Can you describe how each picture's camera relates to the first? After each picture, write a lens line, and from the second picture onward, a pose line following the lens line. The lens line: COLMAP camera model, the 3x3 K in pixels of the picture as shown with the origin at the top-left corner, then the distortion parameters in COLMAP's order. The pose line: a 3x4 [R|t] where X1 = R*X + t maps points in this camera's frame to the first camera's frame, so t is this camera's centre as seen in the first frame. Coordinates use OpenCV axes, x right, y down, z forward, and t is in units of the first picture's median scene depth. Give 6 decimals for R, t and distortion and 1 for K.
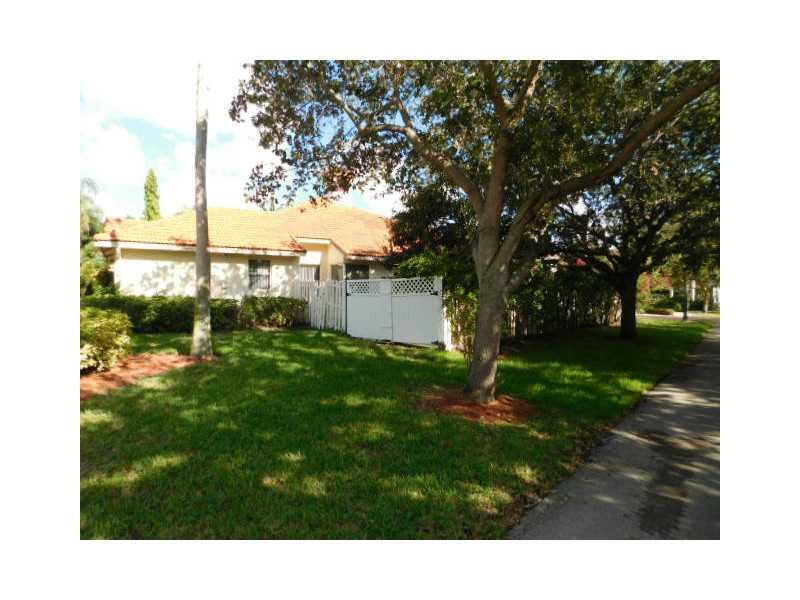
lens RADIAL K [[411.7, 0, 400.0], [0, 411.7, 300.0], [0, 0, 1]] dist [-0.074234, 0.062703]
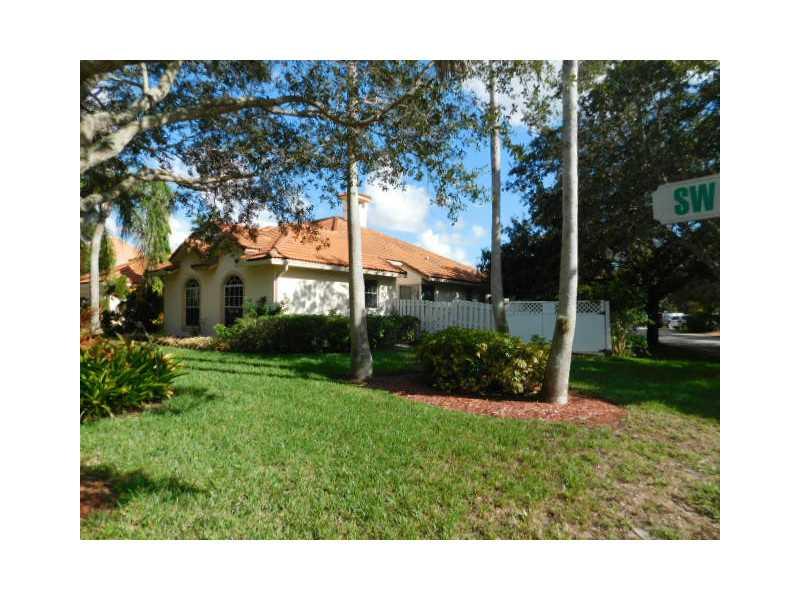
lens RADIAL K [[411.7, 0, 400.0], [0, 411.7, 300.0], [0, 0, 1]] dist [-0.074234, 0.062703]
pose [[0.938226, 0.008408, 0.345922, -0.707187], [0.005120, 0.999258, -0.038176, -0.008318], [-0.345986, 0.037589, 0.937486, -0.003889]]
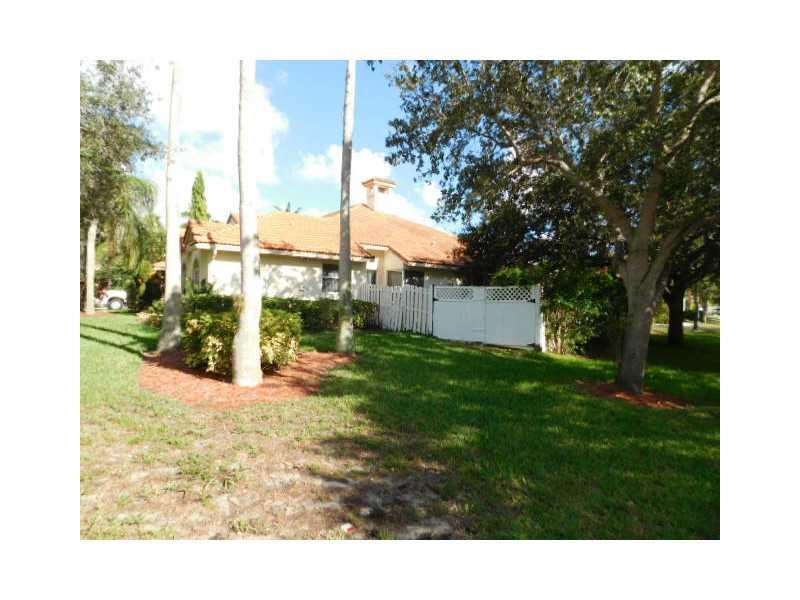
lens RADIAL K [[411.7, 0, 400.0], [0, 411.7, 300.0], [0, 0, 1]] dist [-0.074234, 0.062703]
pose [[0.999000, 0.023923, 0.037771, -0.228352], [-0.023528, 0.999664, -0.010860, 0.001457], [-0.038018, 0.009961, 0.999227, -0.071994]]
